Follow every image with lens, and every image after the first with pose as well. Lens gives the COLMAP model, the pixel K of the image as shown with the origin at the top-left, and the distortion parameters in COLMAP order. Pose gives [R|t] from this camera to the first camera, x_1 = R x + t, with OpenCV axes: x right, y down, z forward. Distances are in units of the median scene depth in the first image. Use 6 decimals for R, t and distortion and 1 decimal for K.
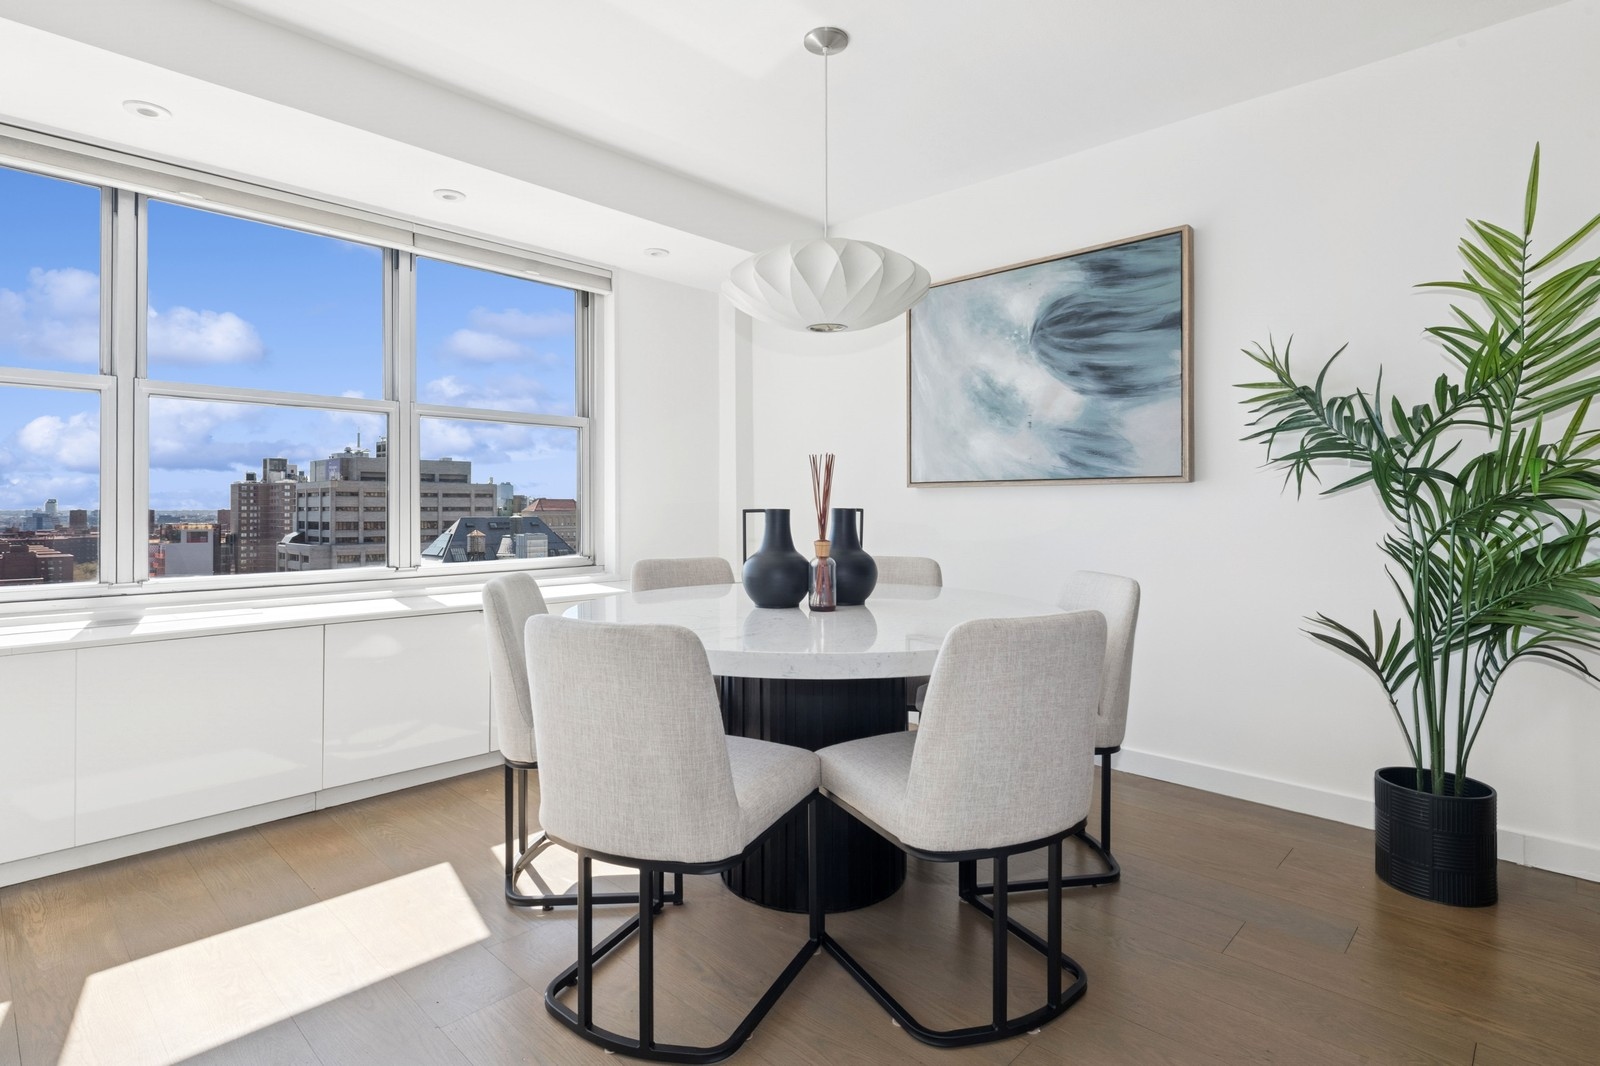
lens RADIAL K [[798.4, 0, 812.1], [0, 798.4, 518.9], [0, 0, 1]] dist [-0.000232, 0.000022]
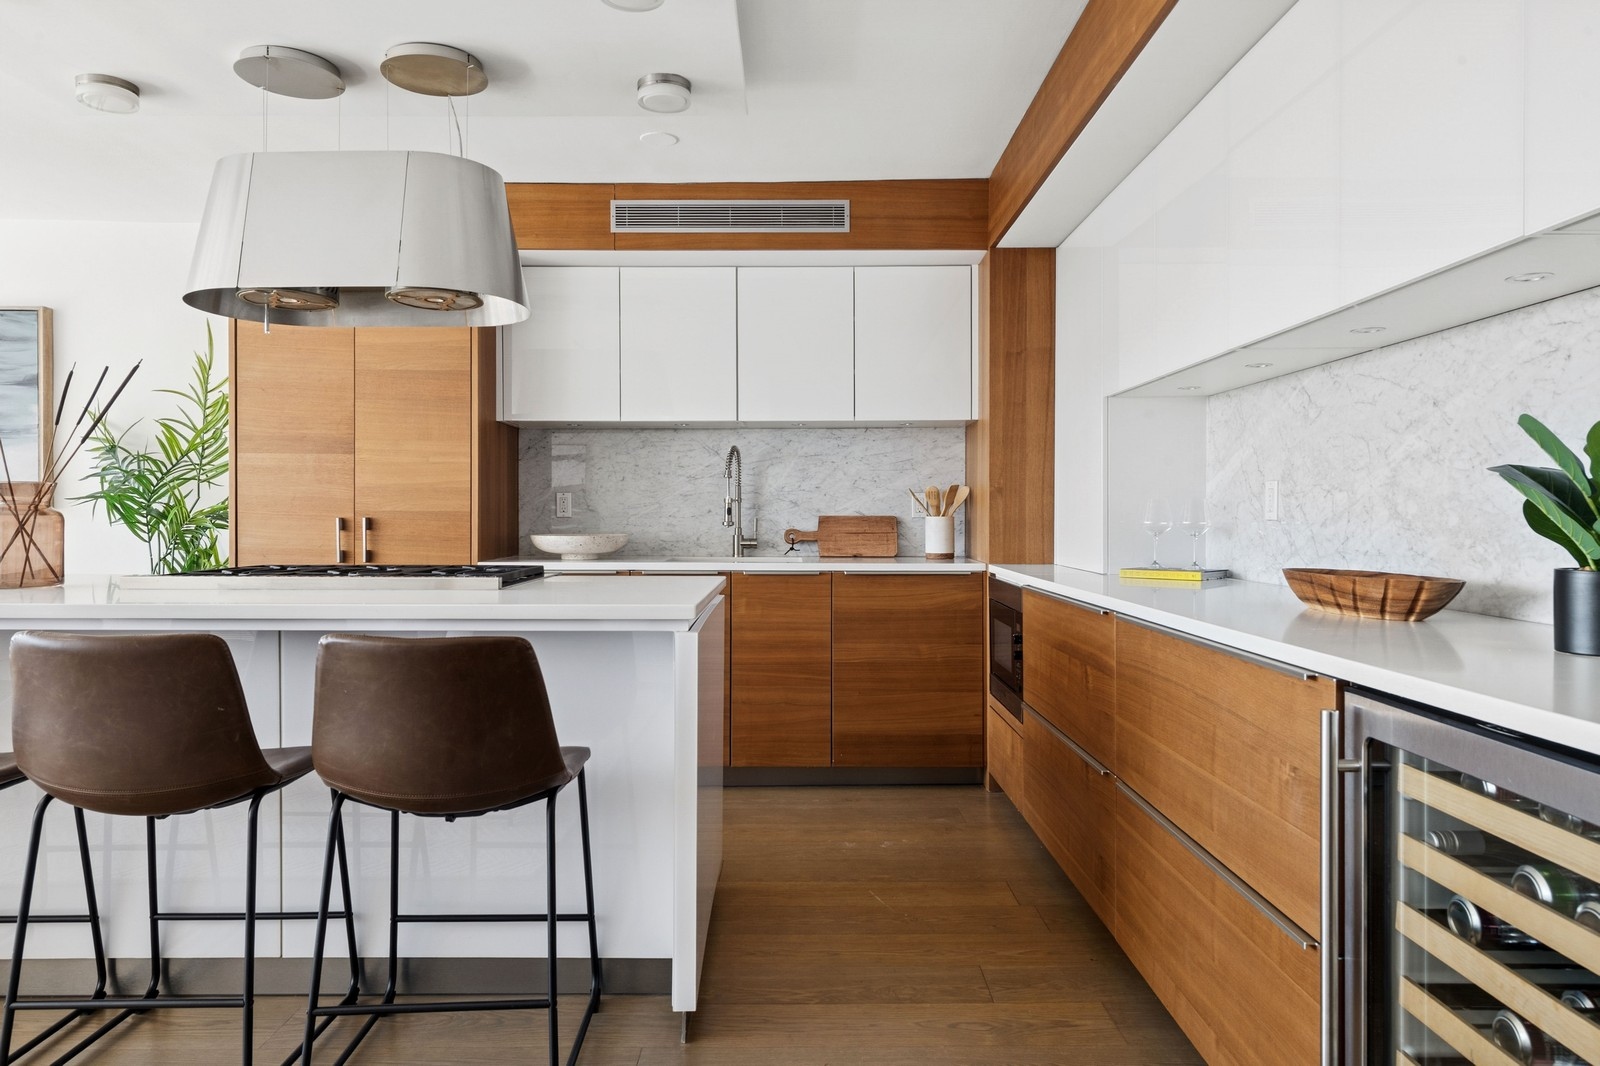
lens RADIAL K [[1037.6, 0, 801.9], [0, 1037.6, 524.9], [0, 0, 1]] dist [0.015888, -0.010562]
pose [[0.733029, -0.001839, 0.680195, 0.159981], [0.002342, 0.999997, 0.000180, -0.014488], [-0.680193, 0.001462, 0.733032, -0.720677]]
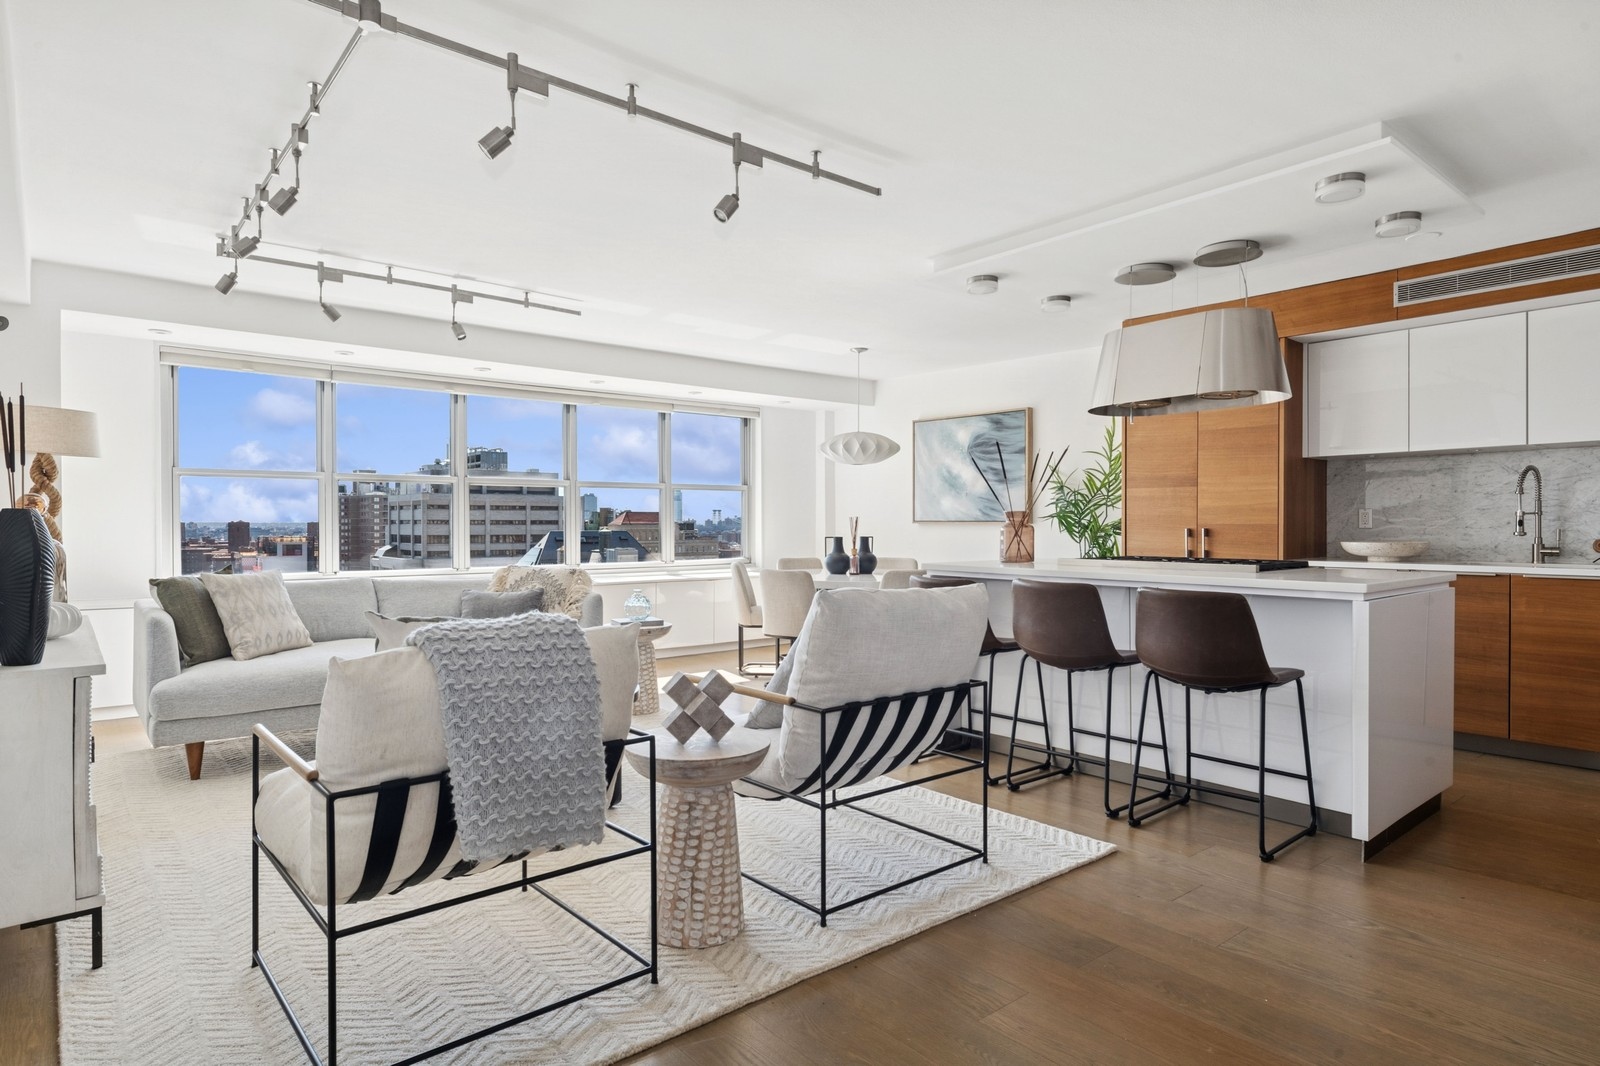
lens RADIAL K [[891.1, 0, 794.3], [0, 891.1, 528.3], [0, 0, 1]] dist [0.010316, -0.001408]
pose [[0.990301, 0.002352, -0.138917, 0.123298], [-0.003128, 0.999981, -0.005368, -0.013615], [0.138902, 0.005751, 0.990289, -1.071943]]
